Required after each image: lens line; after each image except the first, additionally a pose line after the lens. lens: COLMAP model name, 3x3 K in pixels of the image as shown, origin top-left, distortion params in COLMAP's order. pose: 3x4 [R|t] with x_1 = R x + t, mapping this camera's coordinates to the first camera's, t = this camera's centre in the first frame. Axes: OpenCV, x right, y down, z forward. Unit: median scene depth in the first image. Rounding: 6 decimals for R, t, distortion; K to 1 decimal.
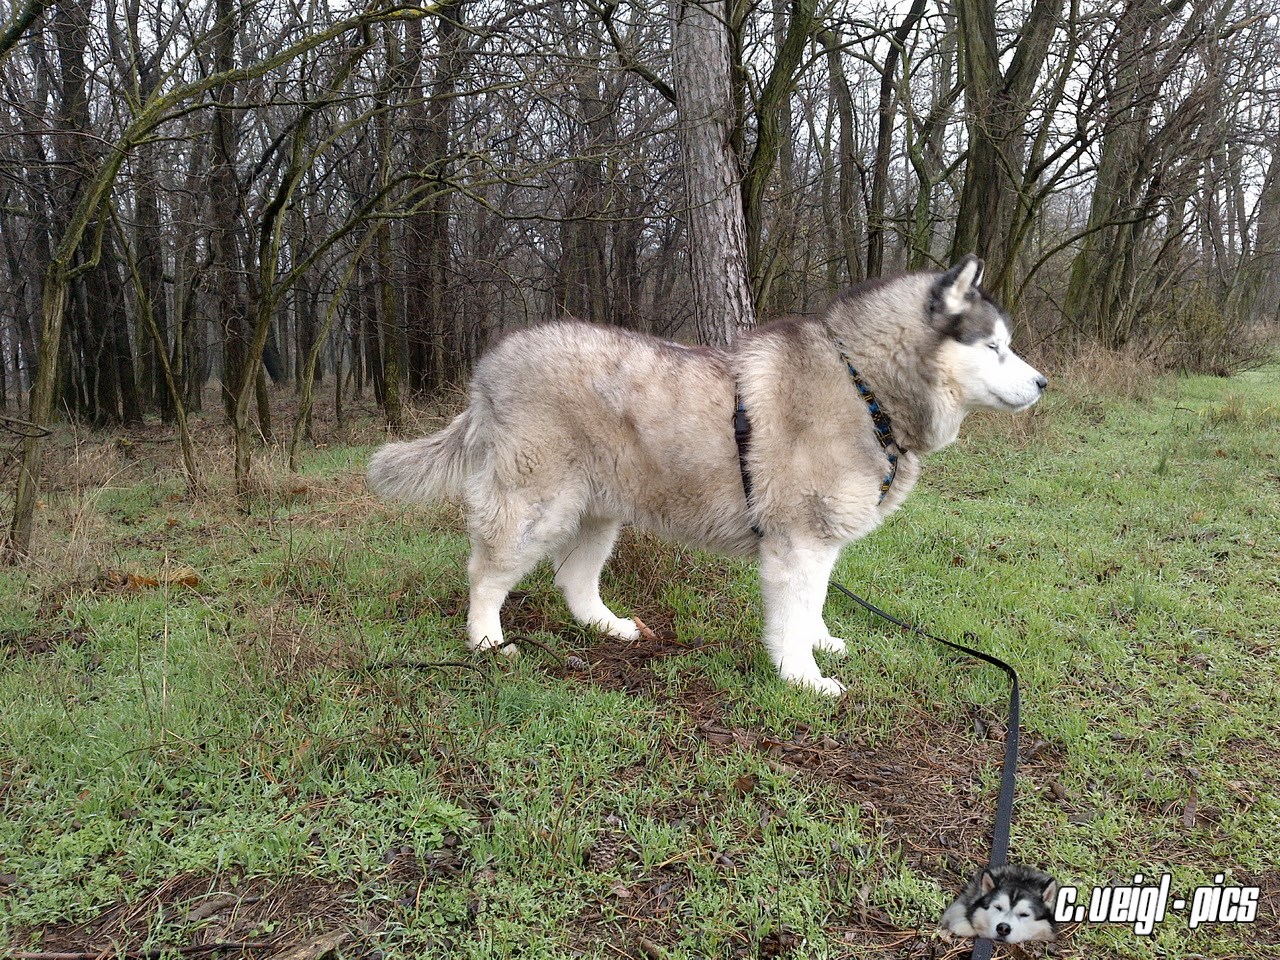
lens RADIAL K [[1162.2, 0, 651.2], [0, 1162.2, 486.1], [0, 0, 1]] dist [0.106558, -0.203341]
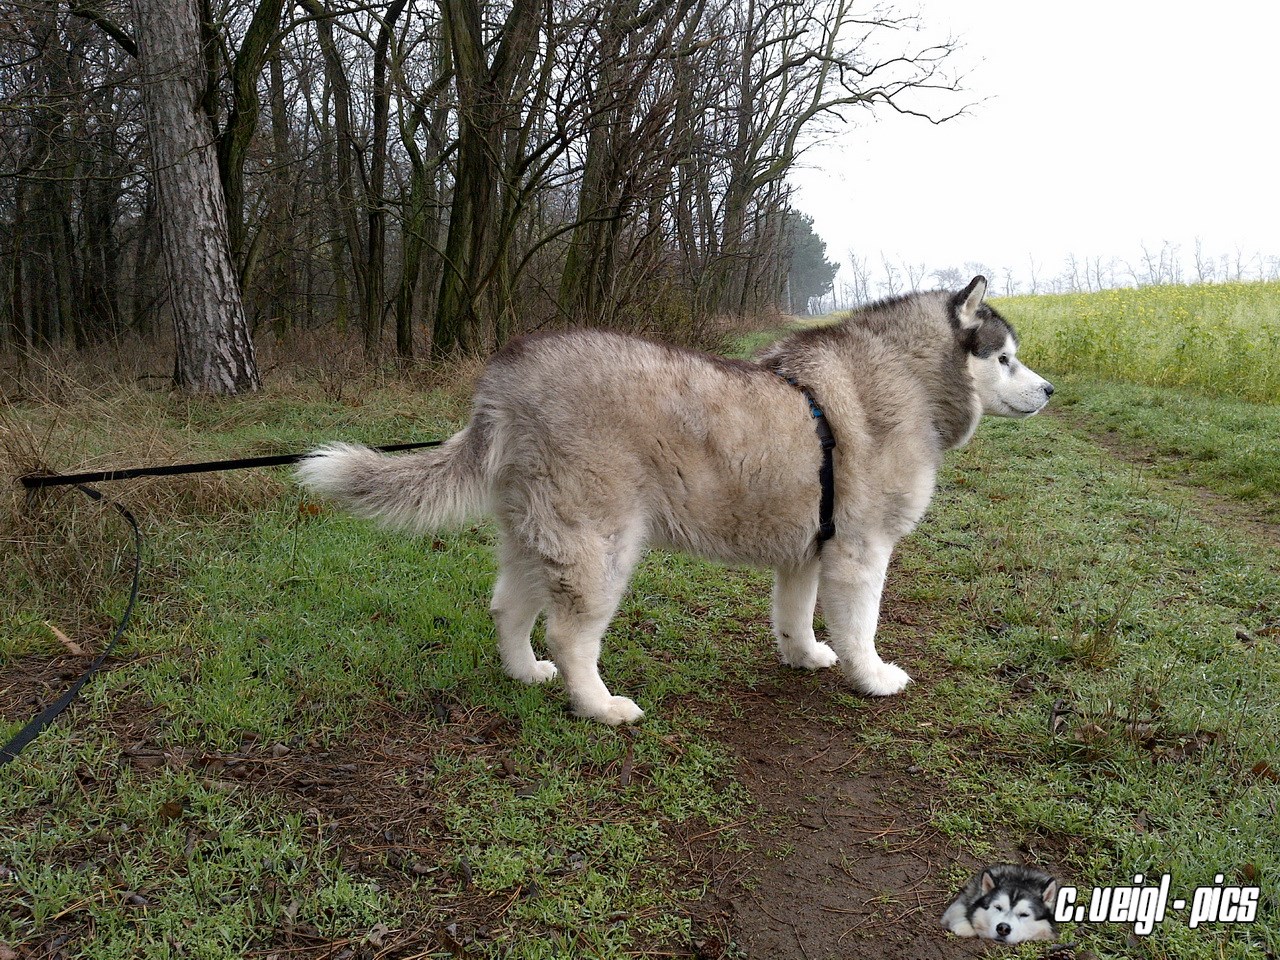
lens RADIAL K [[1164.2, 0, 657.2], [0, 1164.2, 480.8], [0, 0, 1]] dist [0.129131, -0.245125]
pose [[0.917021, -0.033656, 0.397417, 0.058630], [0.030815, 0.999433, 0.013536, 0.001541], [-0.397648, -0.000167, 0.917538, 0.014772]]
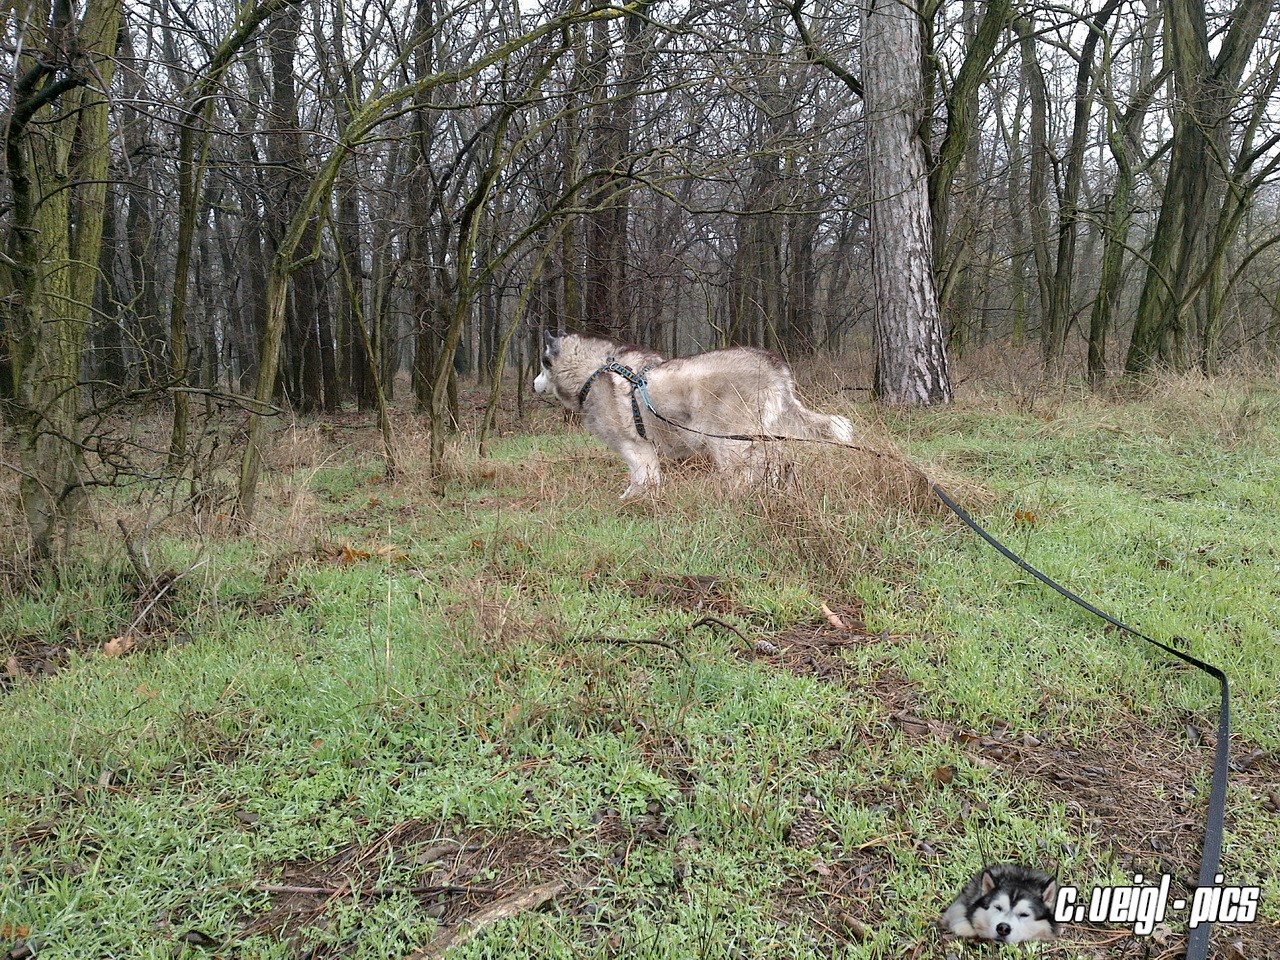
lens RADIAL K [[1159.3, 0, 651.2], [0, 1159.3, 477.2], [0, 0, 1]] dist [0.129668, -0.235436]
pose [[0.989530, 0.026296, -0.141911, -0.025693], [-0.026863, 0.999637, -0.002084, 0.009567], [0.141804, 0.005874, 0.989877, -0.018378]]
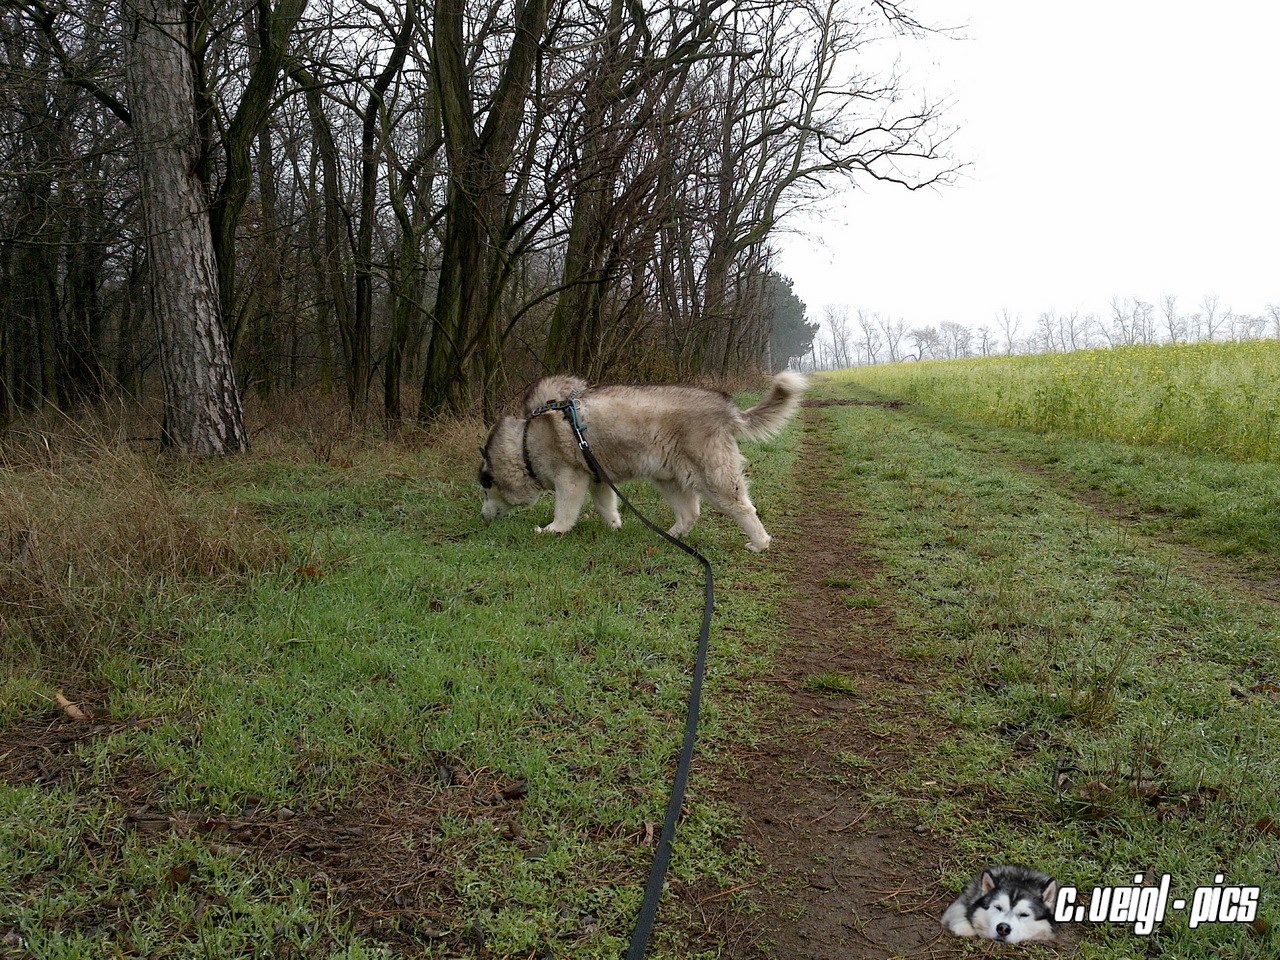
lens RADIAL K [[1163.8, 0, 655.7], [0, 1163.8, 471.8], [0, 0, 1]] dist [0.125040, -0.228125]
pose [[0.911176, -0.013904, 0.411782, 0.036998], [0.035214, 0.998402, -0.044208, 0.001108], [-0.410509, 0.054781, 0.910209, 0.011327]]
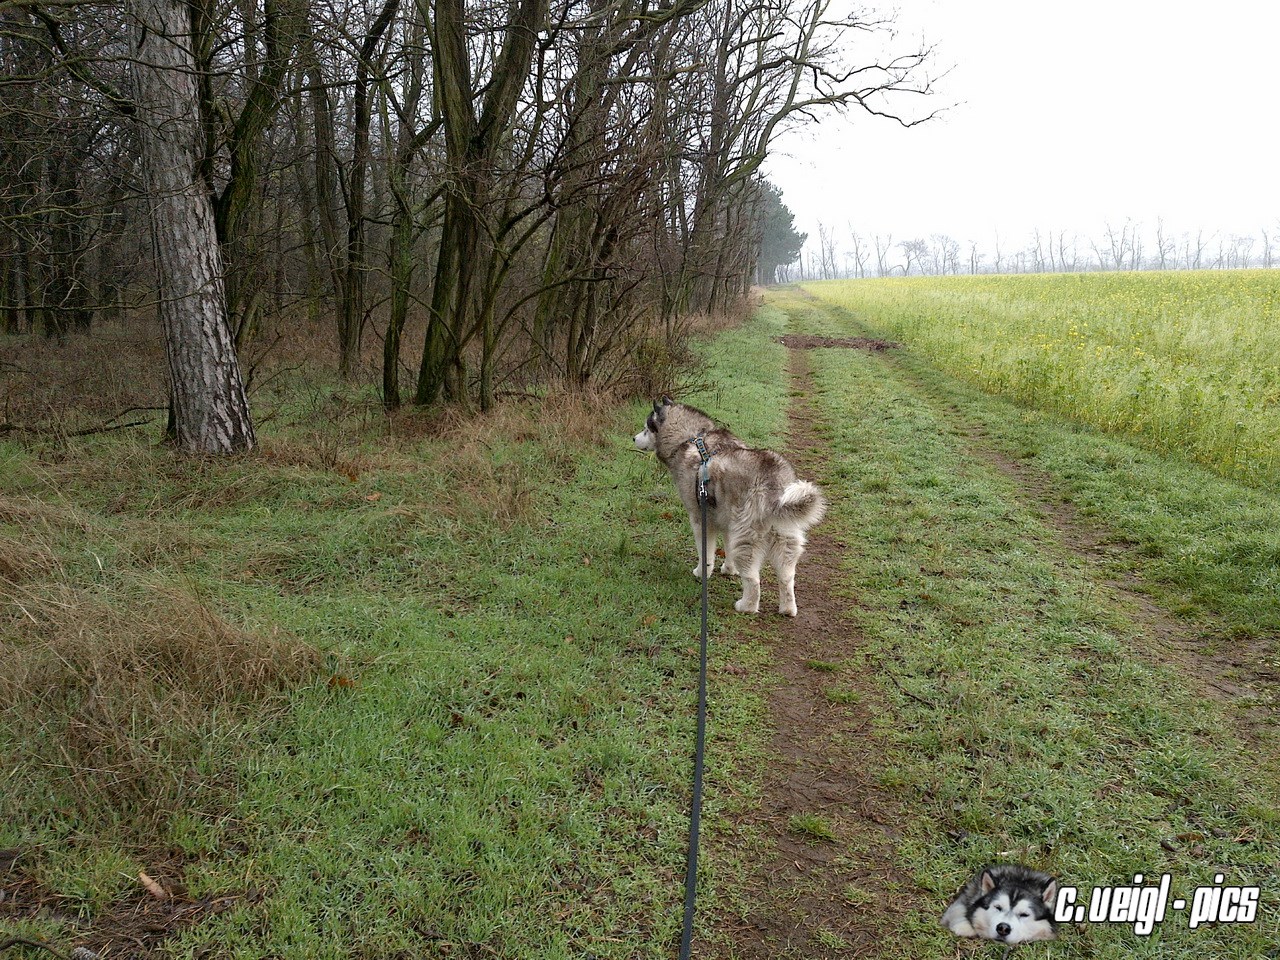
lens RADIAL K [[1159.3, 0, 651.2], [0, 1159.3, 477.2], [0, 0, 1]] dist [0.129668, -0.235436]
pose [[0.906784, -0.030955, 0.420457, -0.041462], [0.012079, 0.998799, 0.047484, -0.332197], [-0.421421, -0.037979, 0.906069, -0.102005]]
